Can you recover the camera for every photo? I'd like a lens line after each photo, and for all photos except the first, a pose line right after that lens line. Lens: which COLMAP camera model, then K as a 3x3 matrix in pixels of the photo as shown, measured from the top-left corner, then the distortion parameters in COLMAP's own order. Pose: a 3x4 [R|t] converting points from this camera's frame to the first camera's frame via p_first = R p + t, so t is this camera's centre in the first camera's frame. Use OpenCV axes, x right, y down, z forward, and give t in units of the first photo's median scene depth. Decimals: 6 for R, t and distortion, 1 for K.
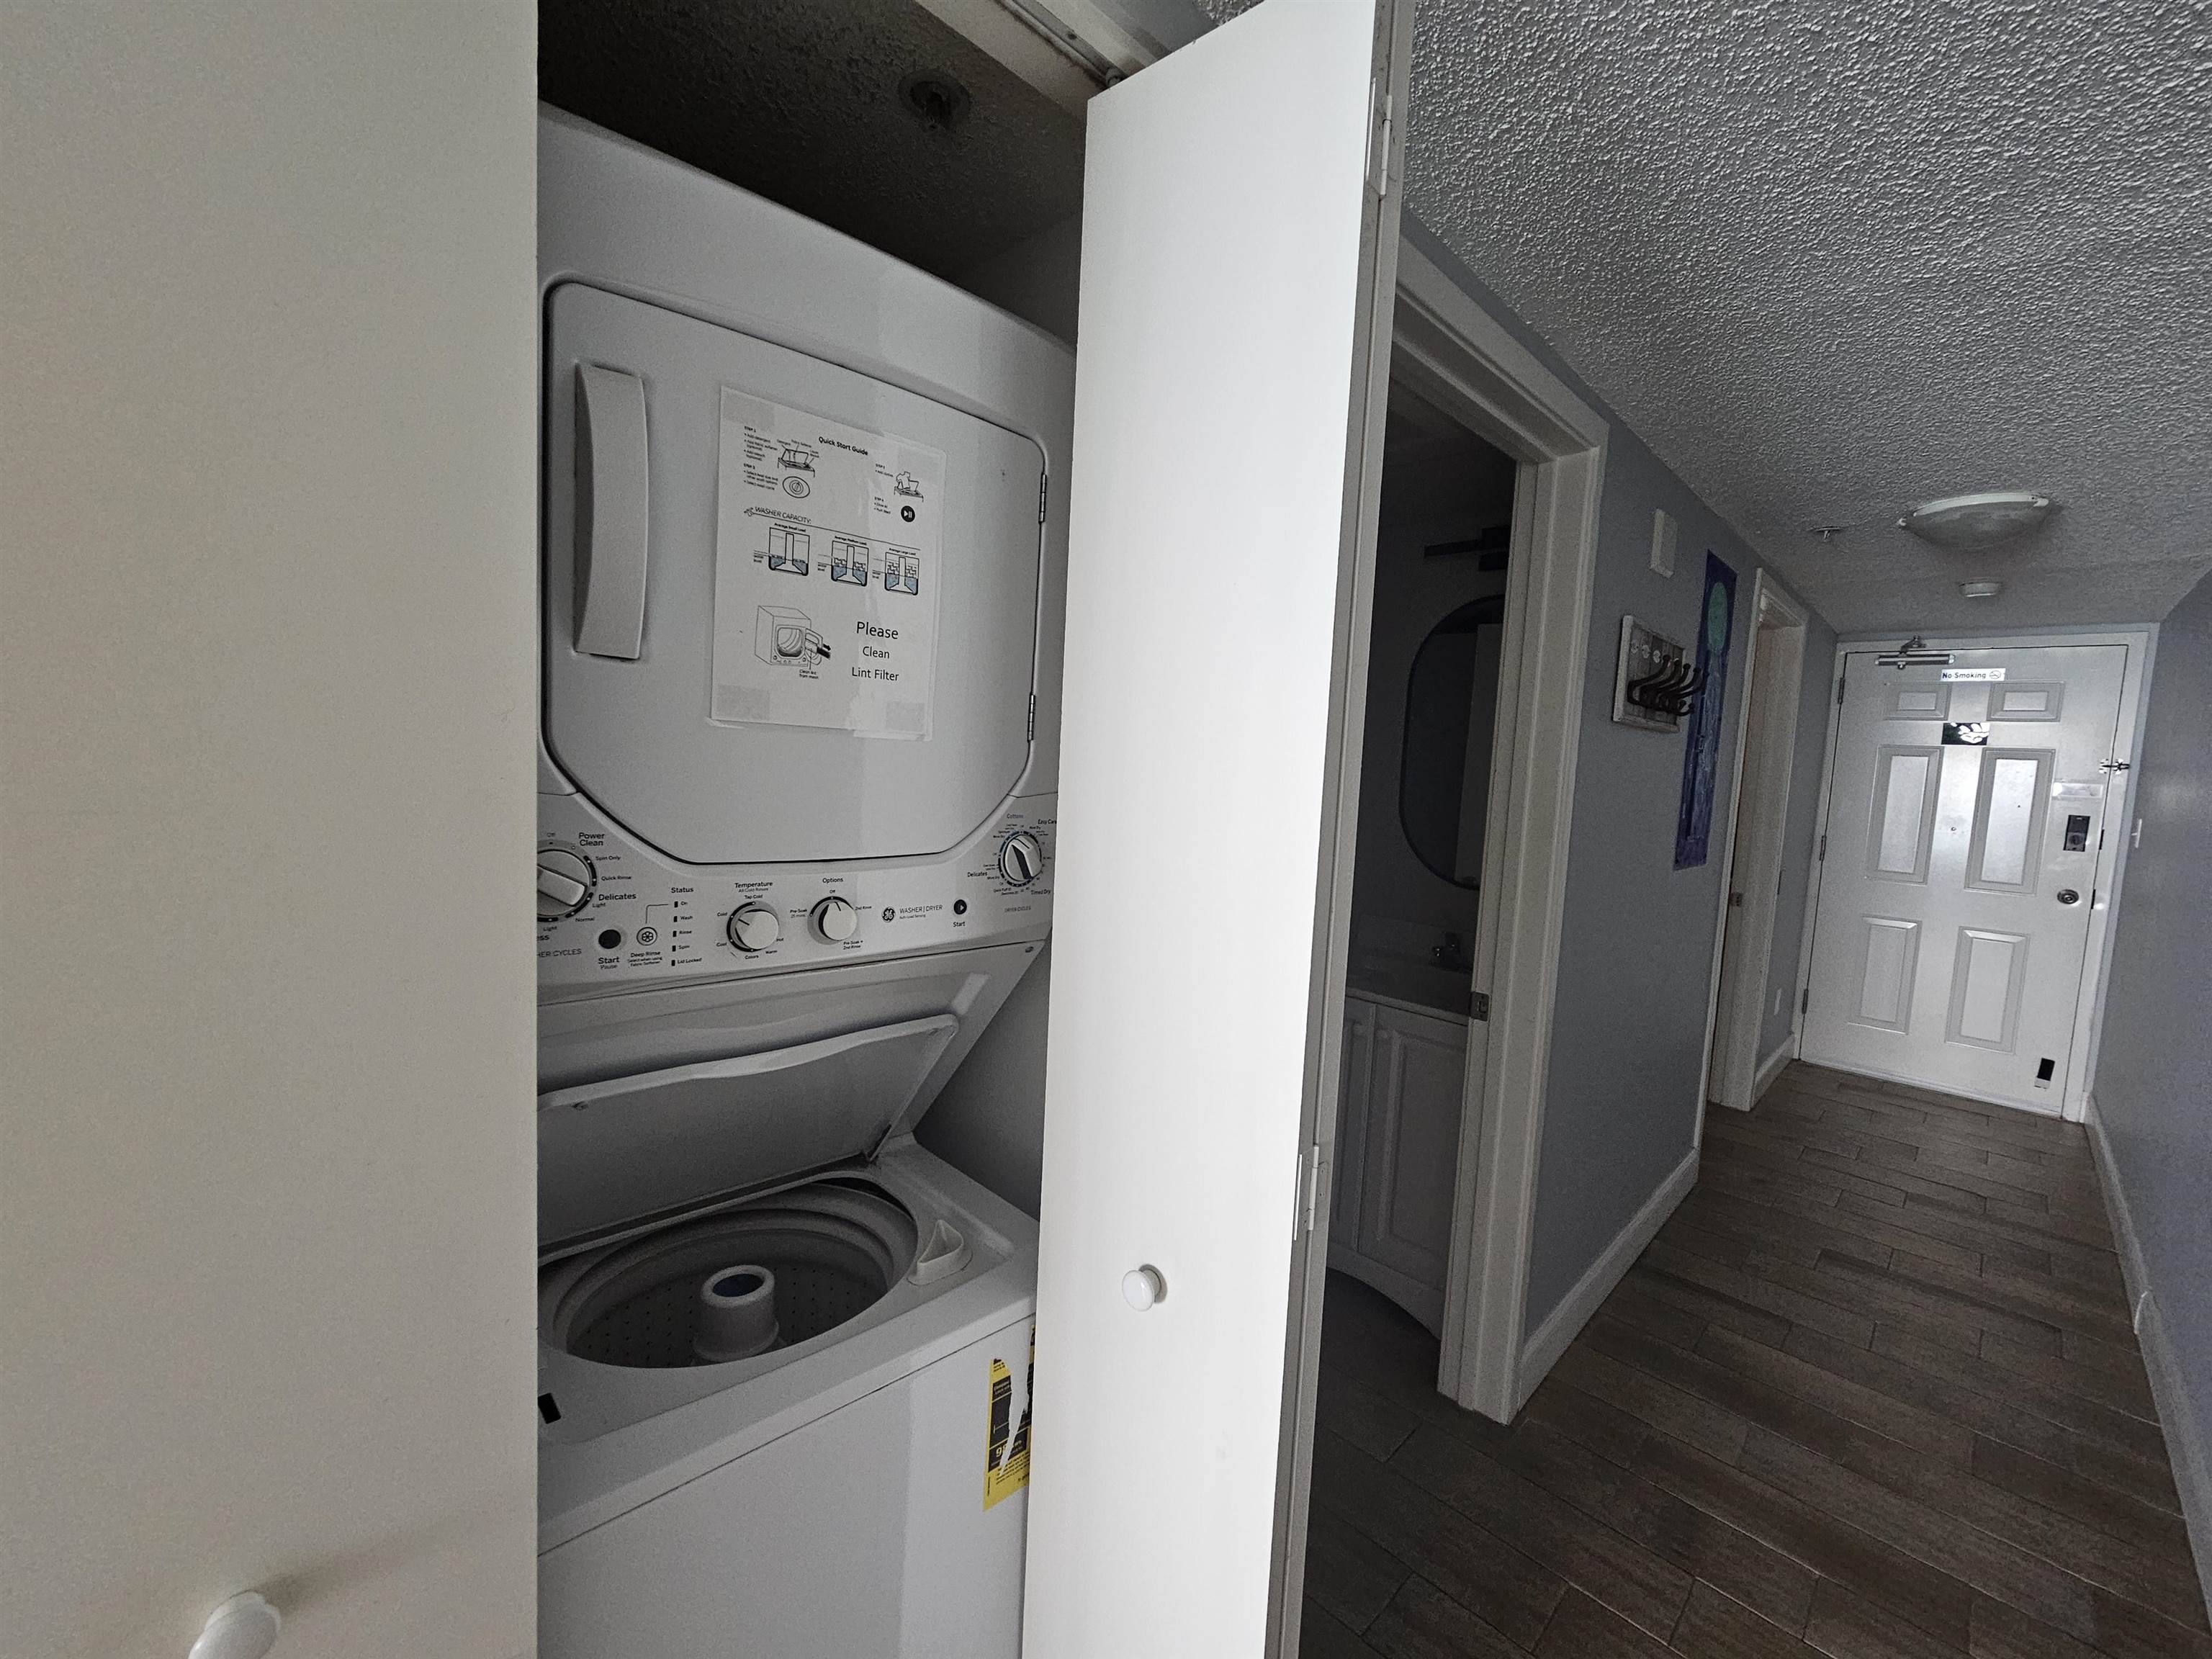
lens RADIAL K [[908.6, 0, 1115.1], [0, 908.6, 827.1], [0, 0, 1]] dist [-0.000116, 0.000931]
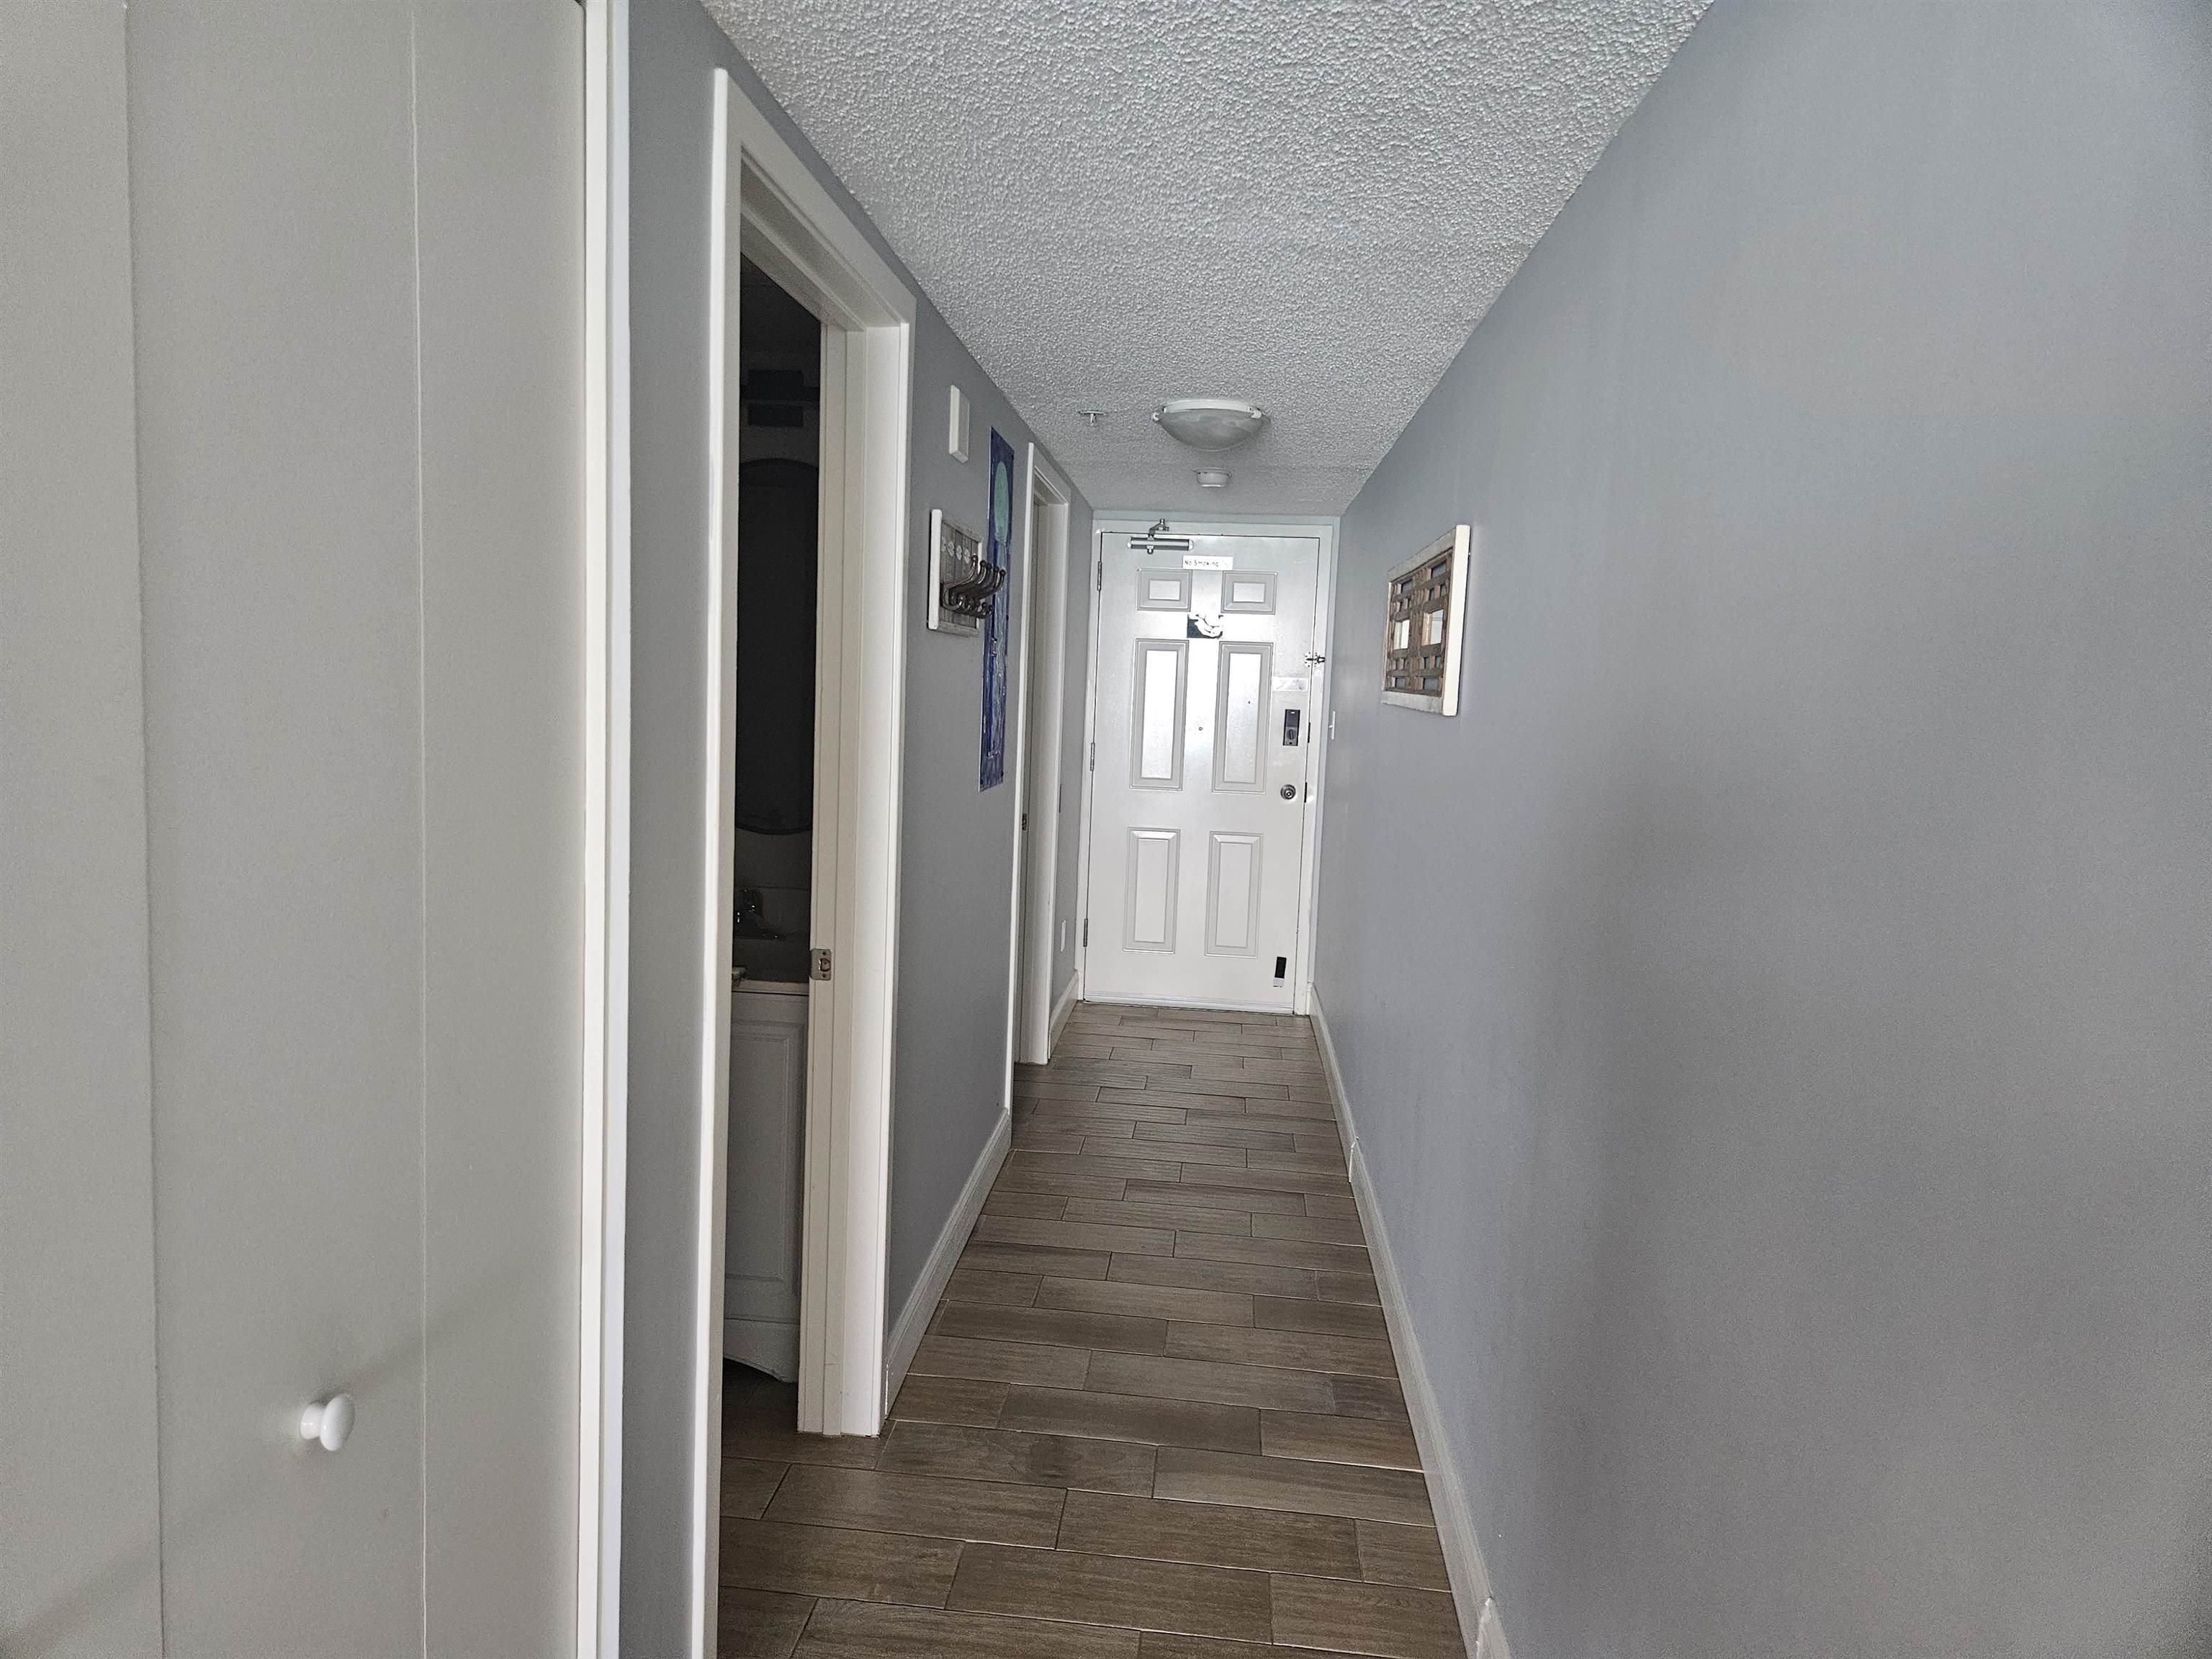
lens RADIAL K [[1476.8, 0, 1082.7], [0, 1476.8, 824.6], [0, 0, 1]] dist [0.072299, -0.060055]
pose [[0.779696, -0.083133, 0.620615, -0.190403], [0.053250, 0.996360, 0.066566, -0.010570], [-0.623889, -0.018854, 0.781285, -0.175044]]
